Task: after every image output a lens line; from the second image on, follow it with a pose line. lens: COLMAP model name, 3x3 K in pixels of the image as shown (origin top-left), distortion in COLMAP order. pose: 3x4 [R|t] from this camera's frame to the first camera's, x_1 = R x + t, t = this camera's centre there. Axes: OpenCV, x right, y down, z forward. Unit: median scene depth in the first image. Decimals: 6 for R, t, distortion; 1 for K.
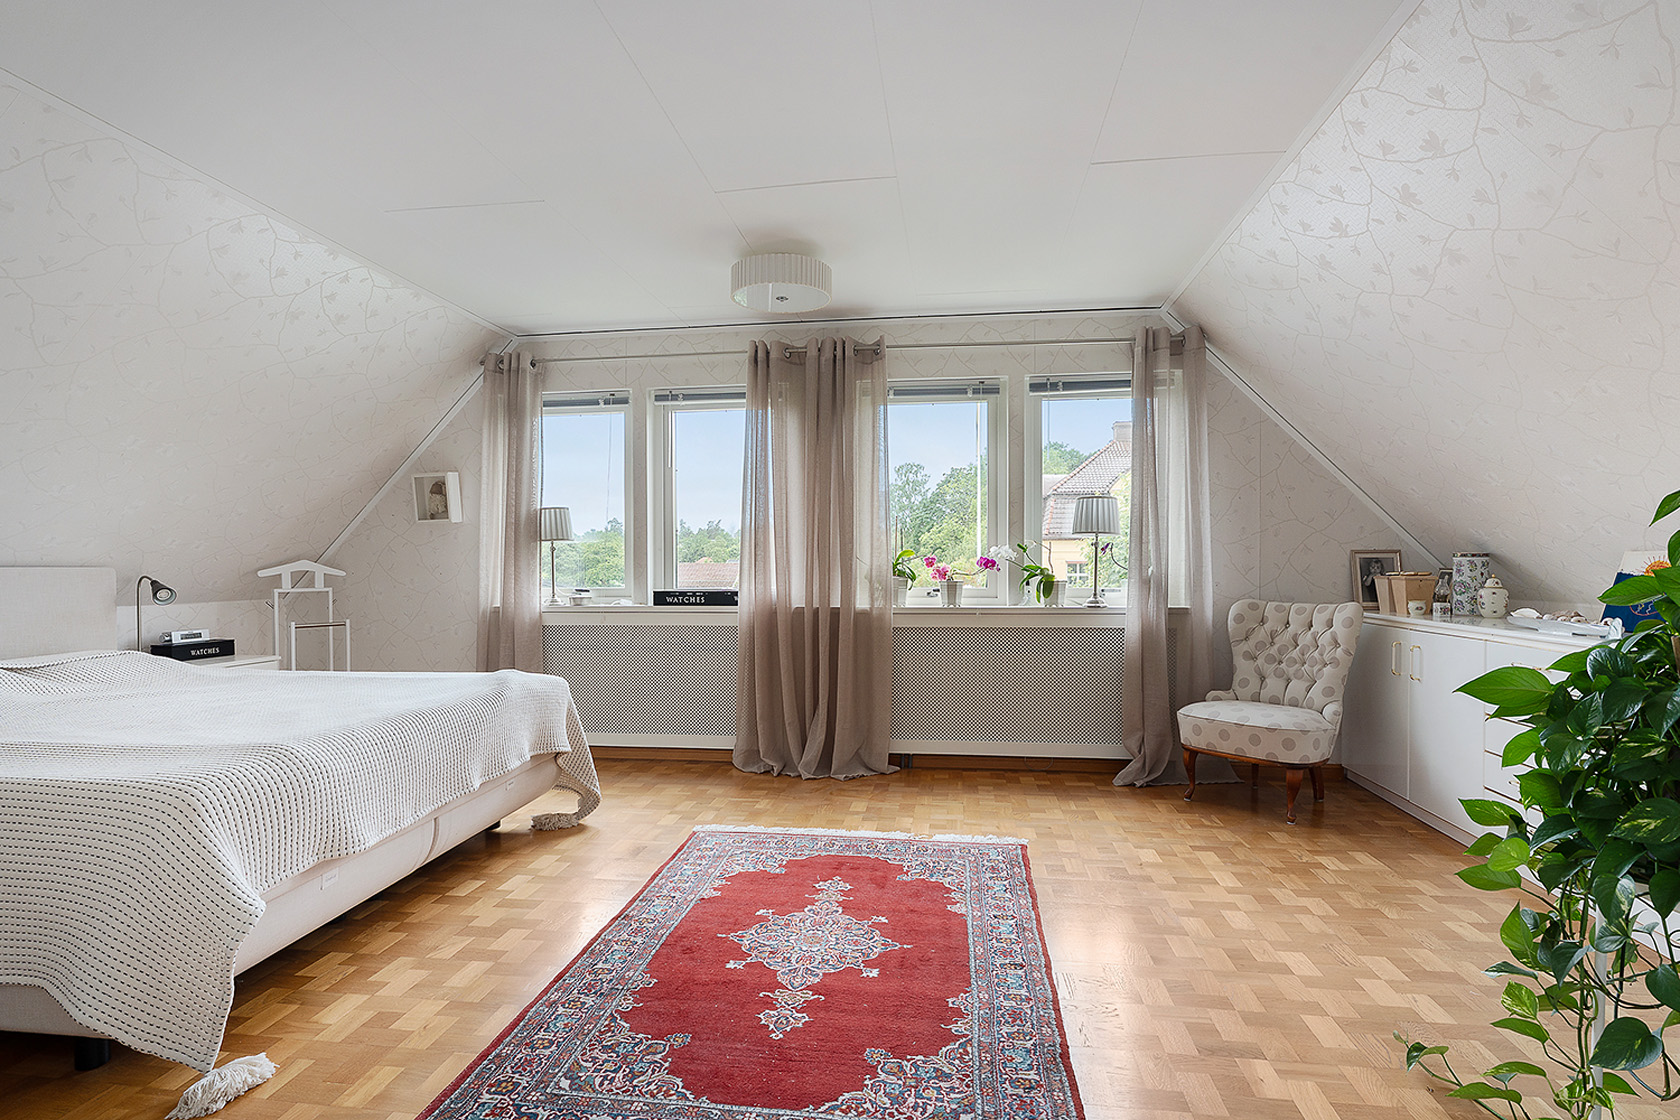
lens RADIAL K [[843.7, 0, 833.2], [0, 843.7, 564.1], [0, 0, 1]] dist [0.000989, 0.000098]
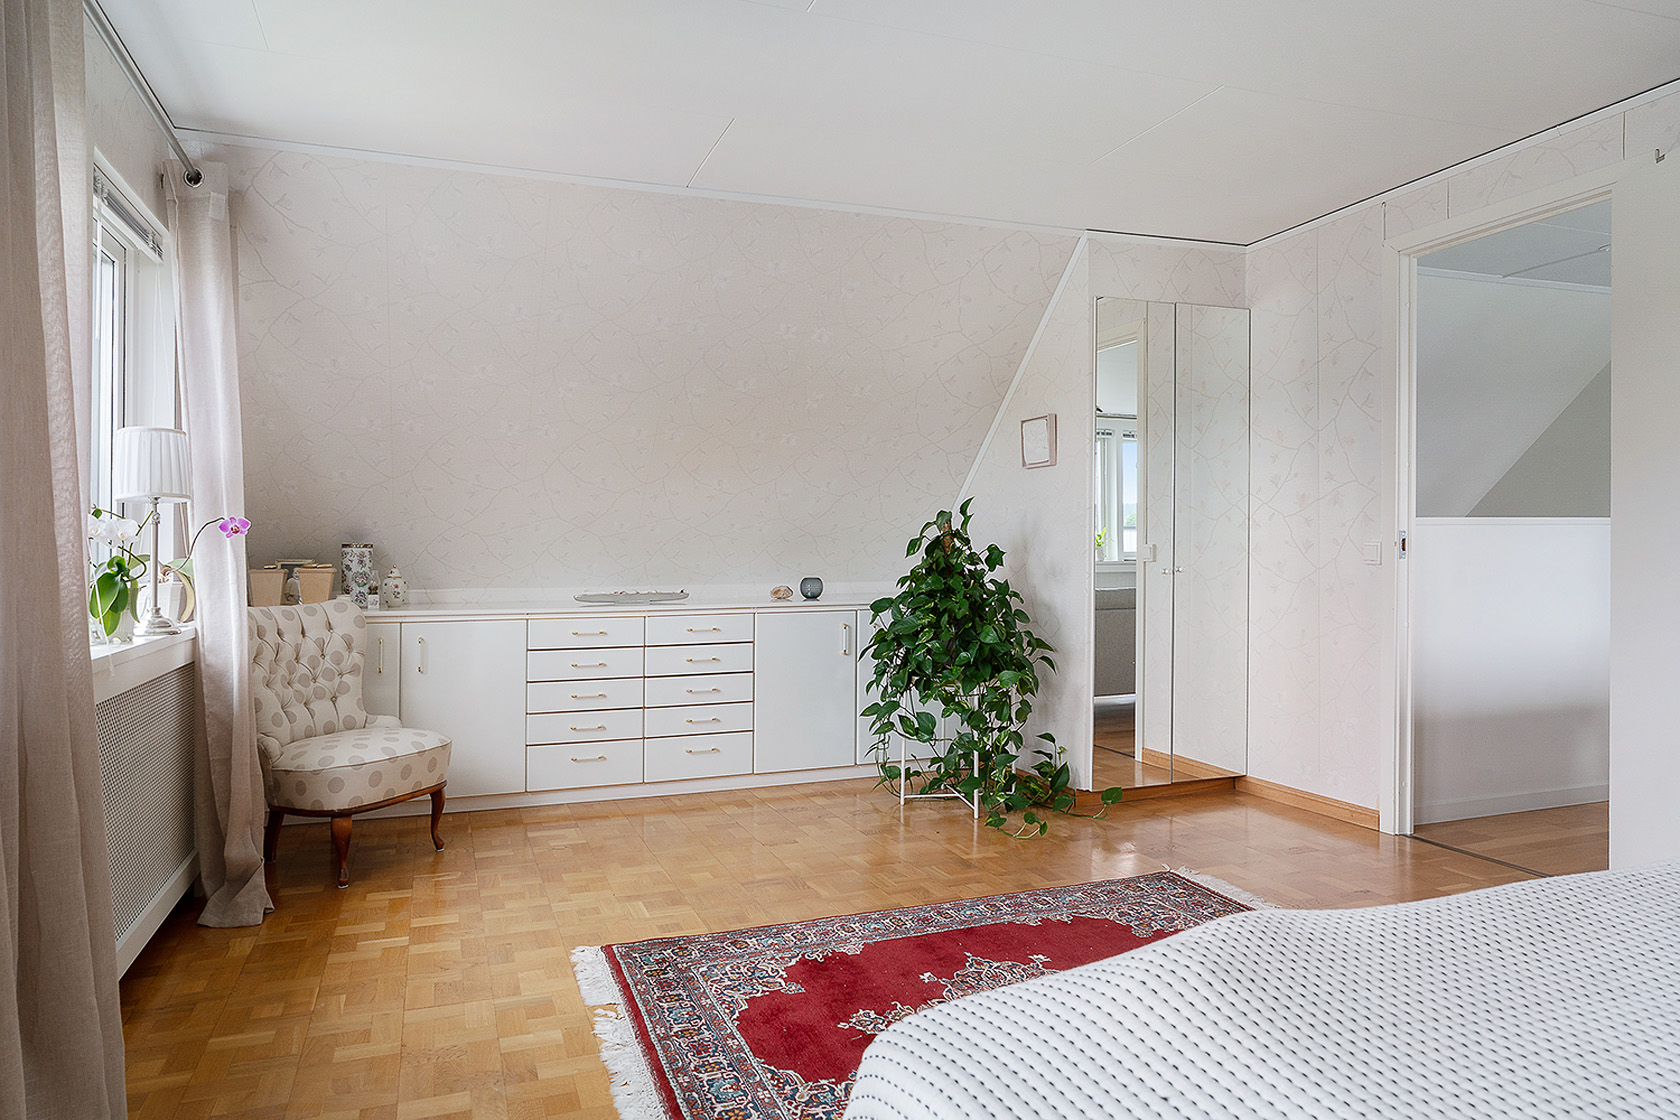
lens RADIAL K [[994.7, 0, 828.7], [0, 994.7, 559.8], [0, 0, 1]] dist [0.001211, 0.000264]
pose [[-0.487186, -0.004269, 0.873288, -0.620291], [0.001822, 0.999981, 0.005905, 0.000549], [-0.873296, 0.004468, -0.487169, 1.281781]]
